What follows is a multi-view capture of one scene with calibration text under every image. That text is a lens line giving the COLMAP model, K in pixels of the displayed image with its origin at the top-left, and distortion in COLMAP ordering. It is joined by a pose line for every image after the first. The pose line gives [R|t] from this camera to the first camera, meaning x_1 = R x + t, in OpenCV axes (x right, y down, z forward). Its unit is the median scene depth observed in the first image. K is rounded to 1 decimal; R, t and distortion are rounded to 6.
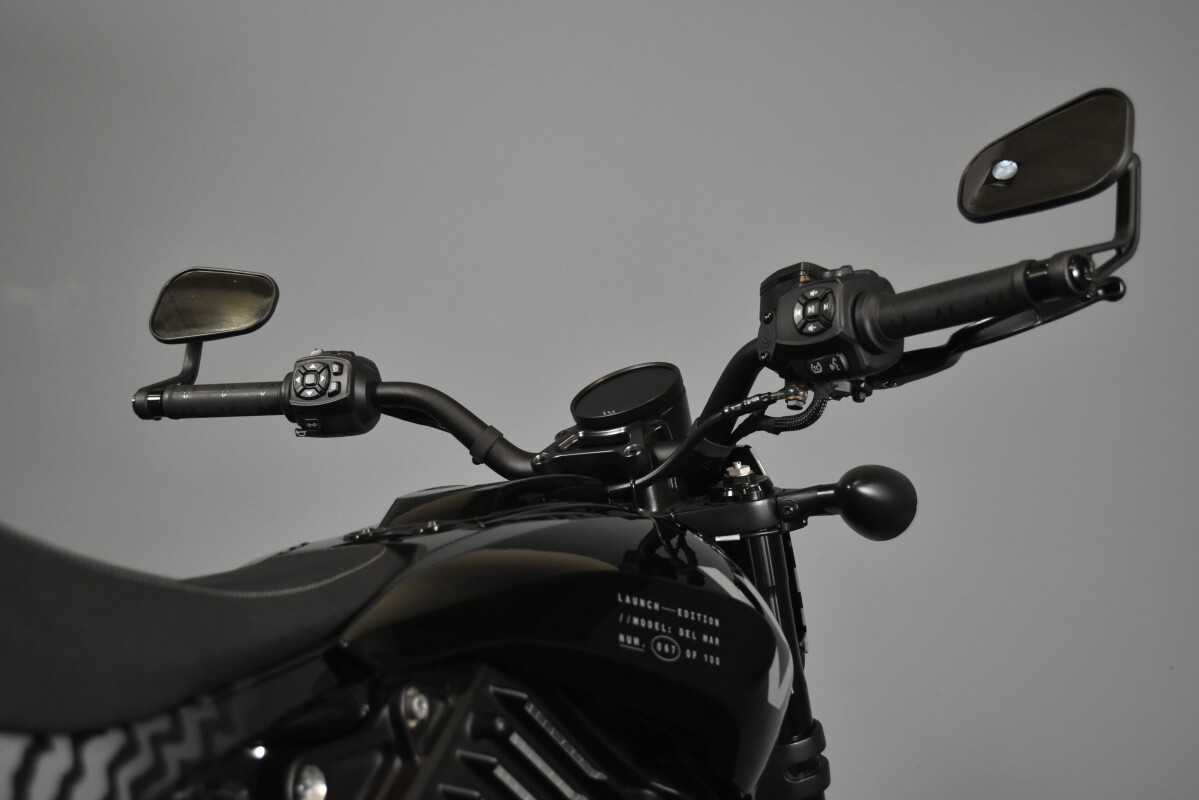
lens RADIAL K [[1427.3, 0, 566.9], [0, 1427.3, 406.3], [0, 0, 1]] dist [-0.036172, 0.000000]
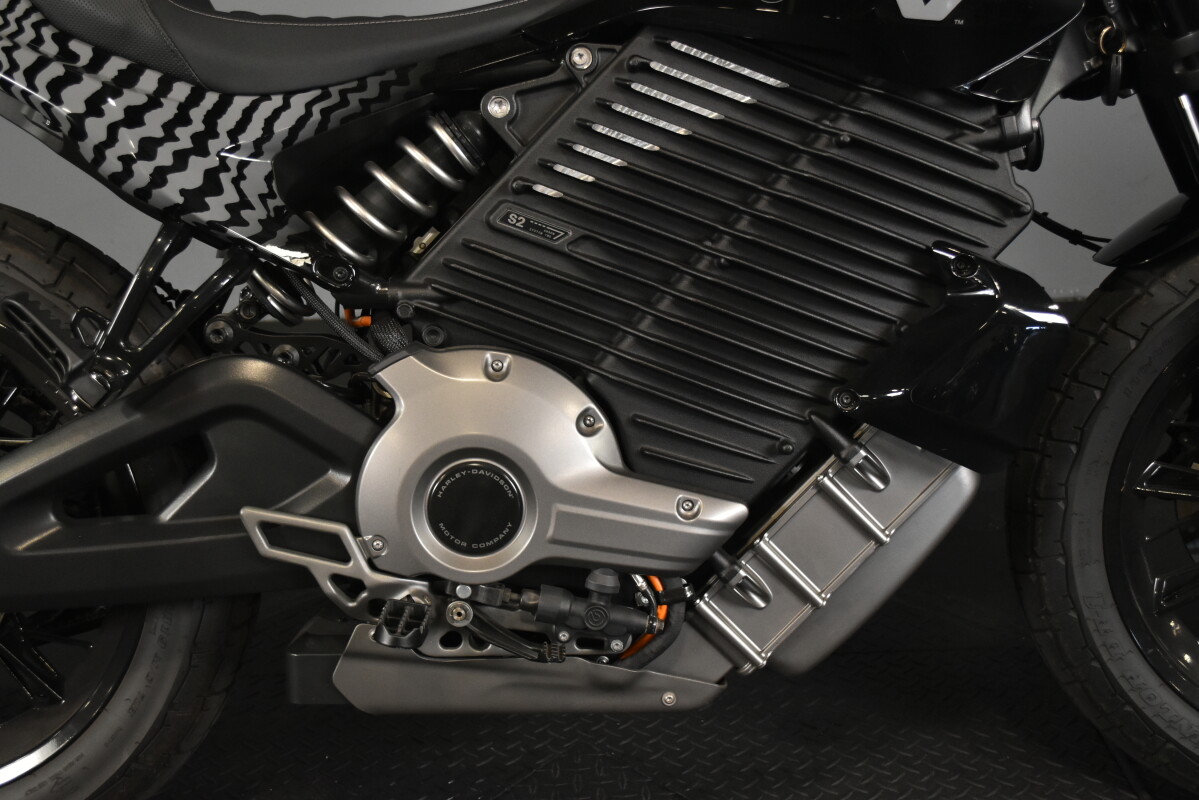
lens RADIAL K [[1427.3, 0, 602.2], [0, 1427.3, 399.7], [0, 0, 1]] dist [-0.036172, 0.000000]
pose [[0.447102, 0.114106, -0.887175, 1.033901], [0.270048, 0.928330, 0.255494, 0.104982], [0.852745, -0.353812, 0.384244, 0.113844]]
